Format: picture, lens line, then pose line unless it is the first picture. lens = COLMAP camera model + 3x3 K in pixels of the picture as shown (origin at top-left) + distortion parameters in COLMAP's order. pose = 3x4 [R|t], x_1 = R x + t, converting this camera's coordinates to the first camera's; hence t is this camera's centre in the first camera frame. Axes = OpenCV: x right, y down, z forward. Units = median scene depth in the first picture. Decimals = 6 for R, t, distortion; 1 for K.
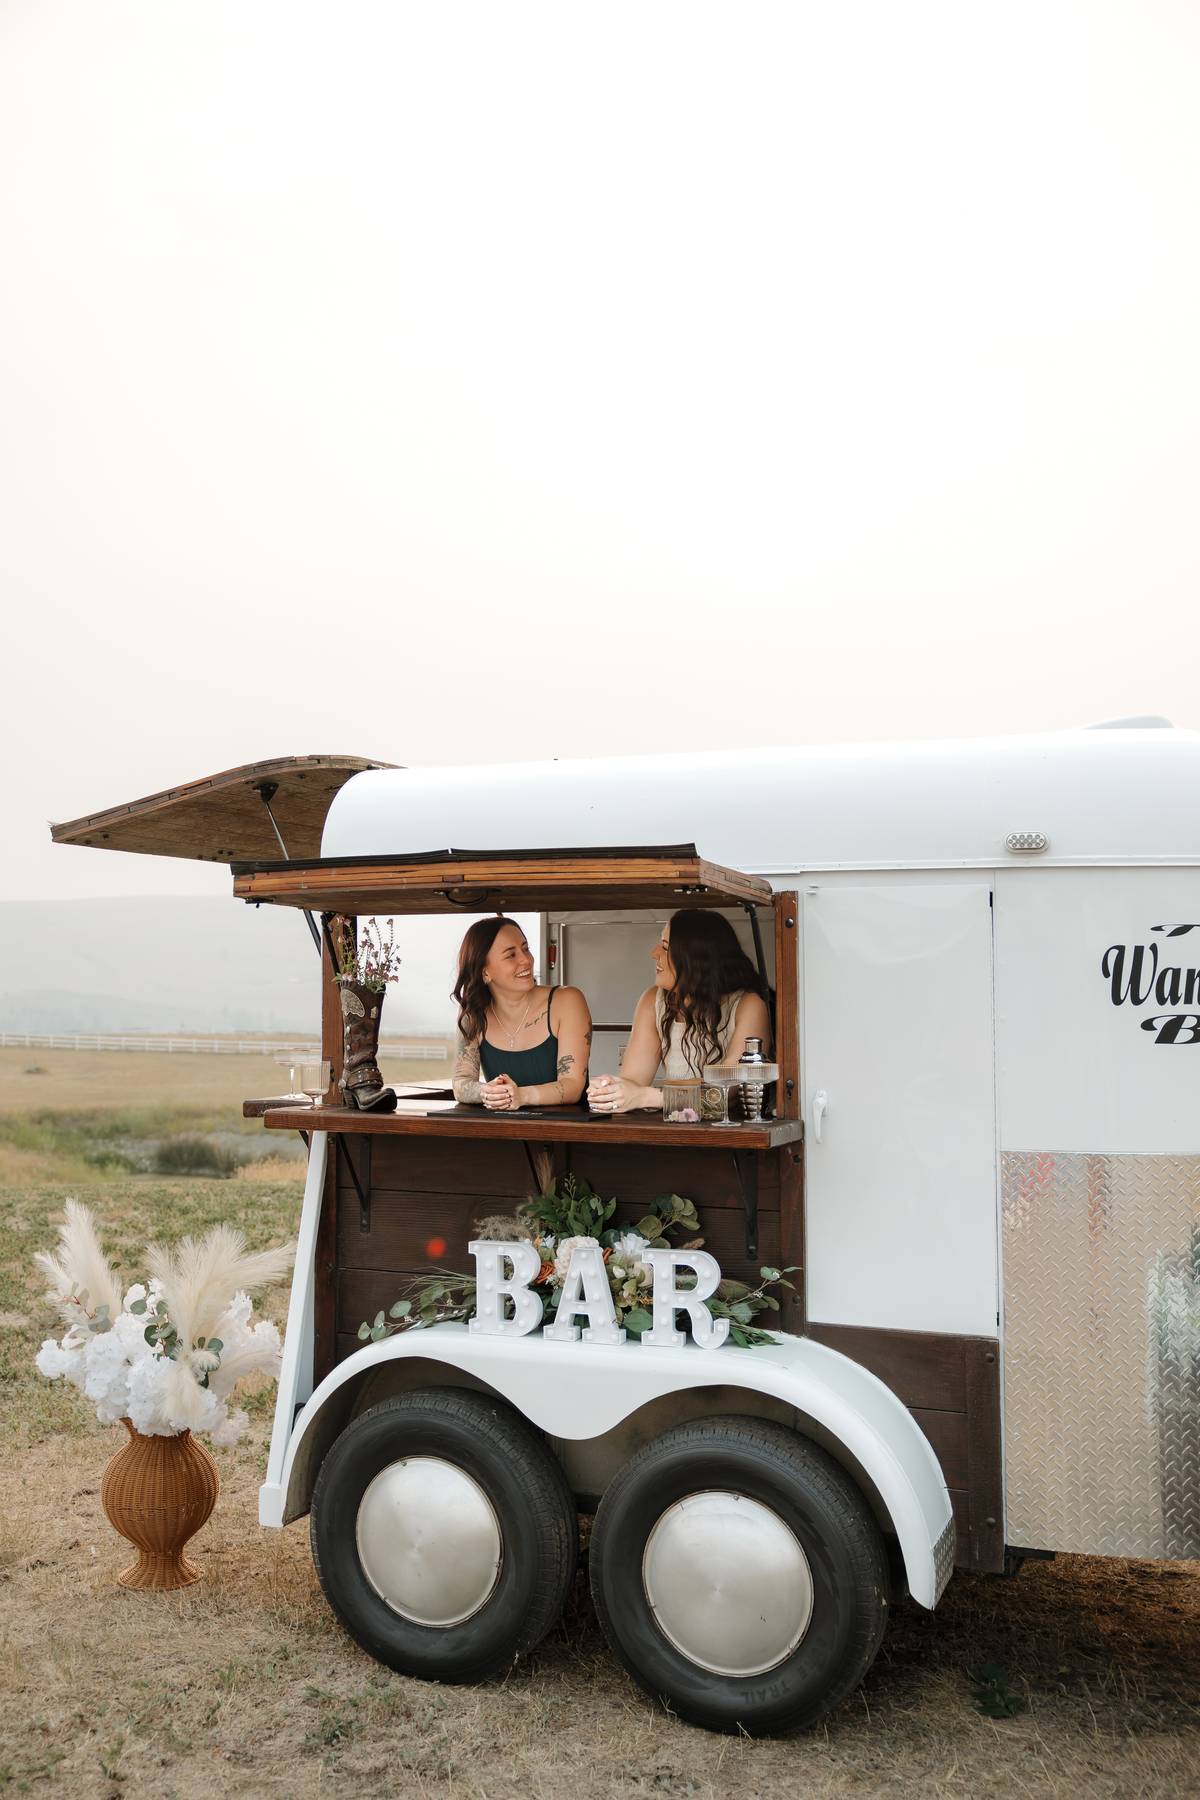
lens RADIAL K [[1708.9, 0, 586.8], [0, 1708.9, 887.3], [0, 0, 1]] dist [0.005414, 0.000000]
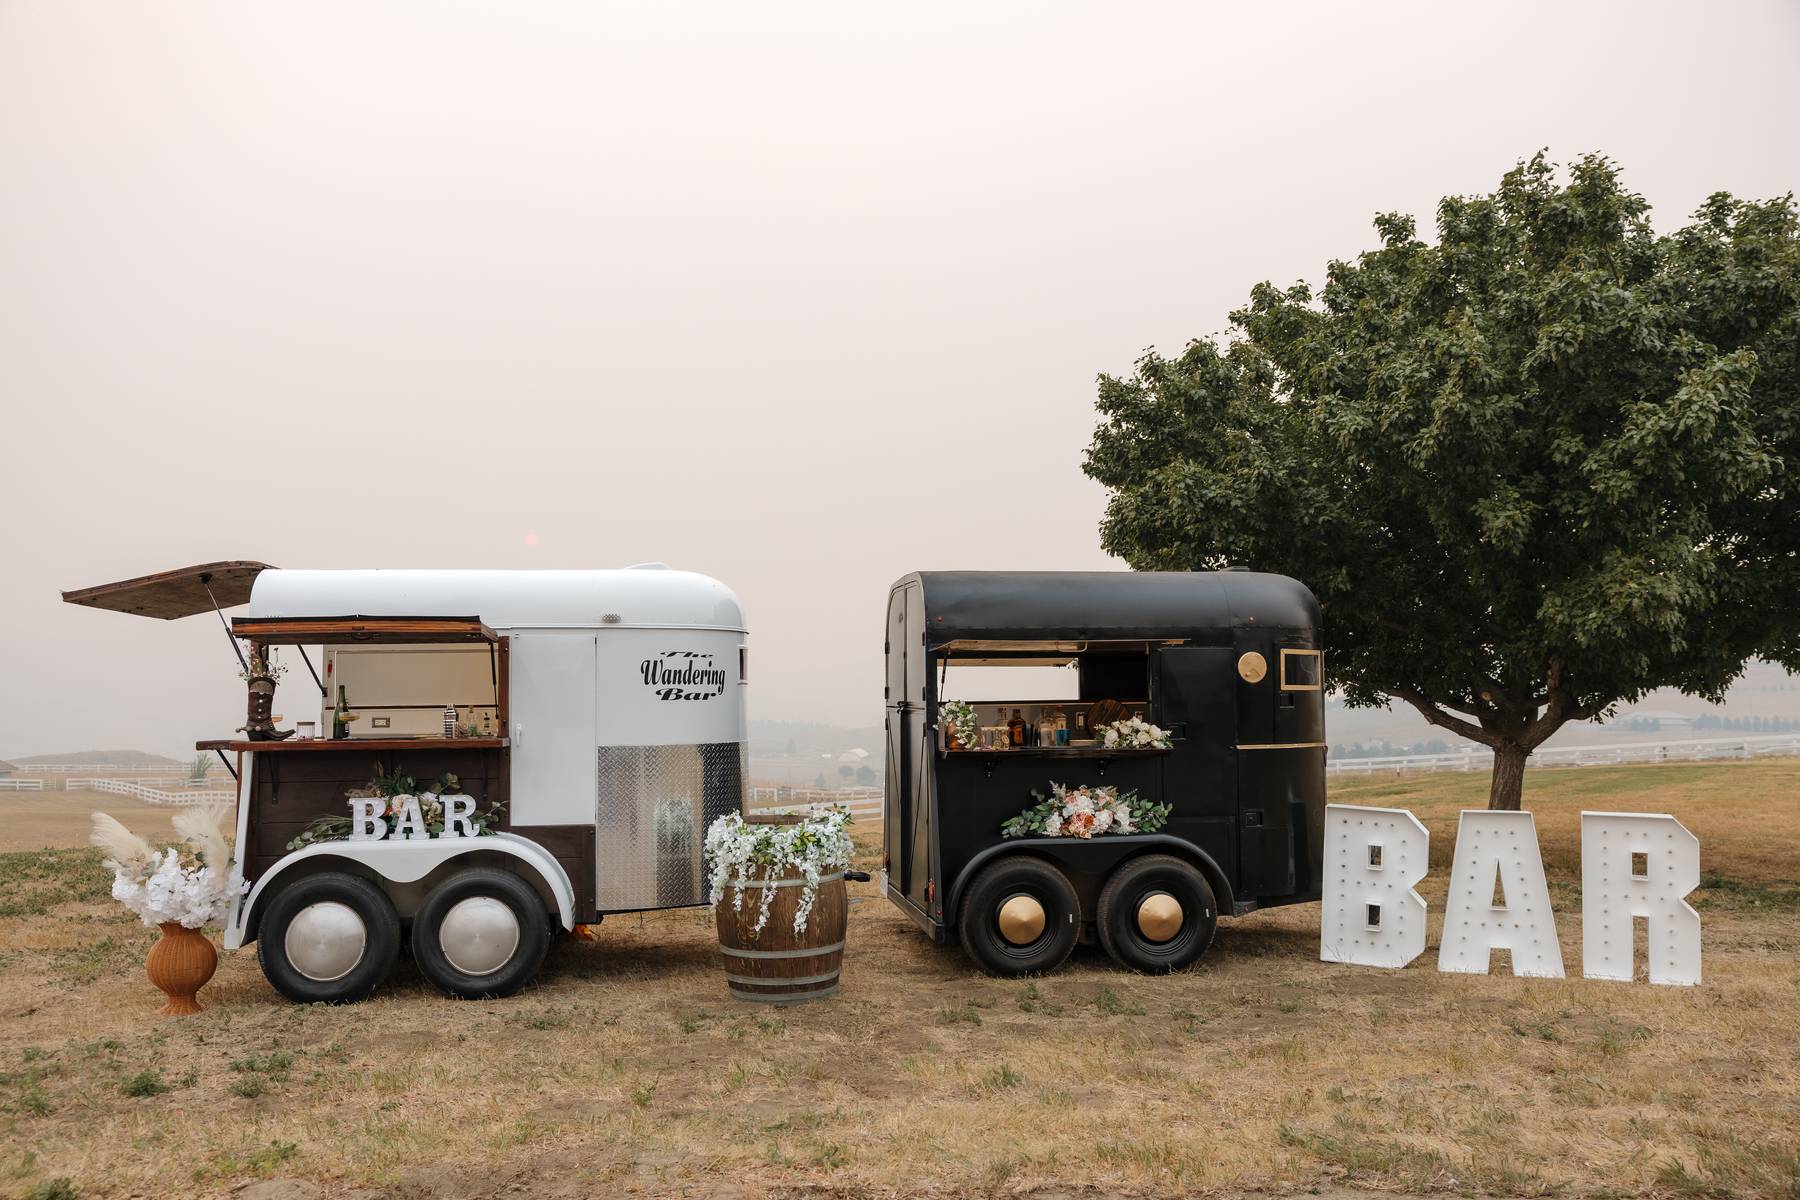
lens RADIAL K [[1396.7, 0, 927.6], [0, 1396.7, 609.5], [0, 0, 1]] dist [-0.016294, 0.019638]
pose [[0.852194, 0.025040, 0.522627, -0.374634], [-0.015927, 0.999633, -0.021925, -0.001228], [-0.522984, 0.010361, 0.852279, -0.870231]]
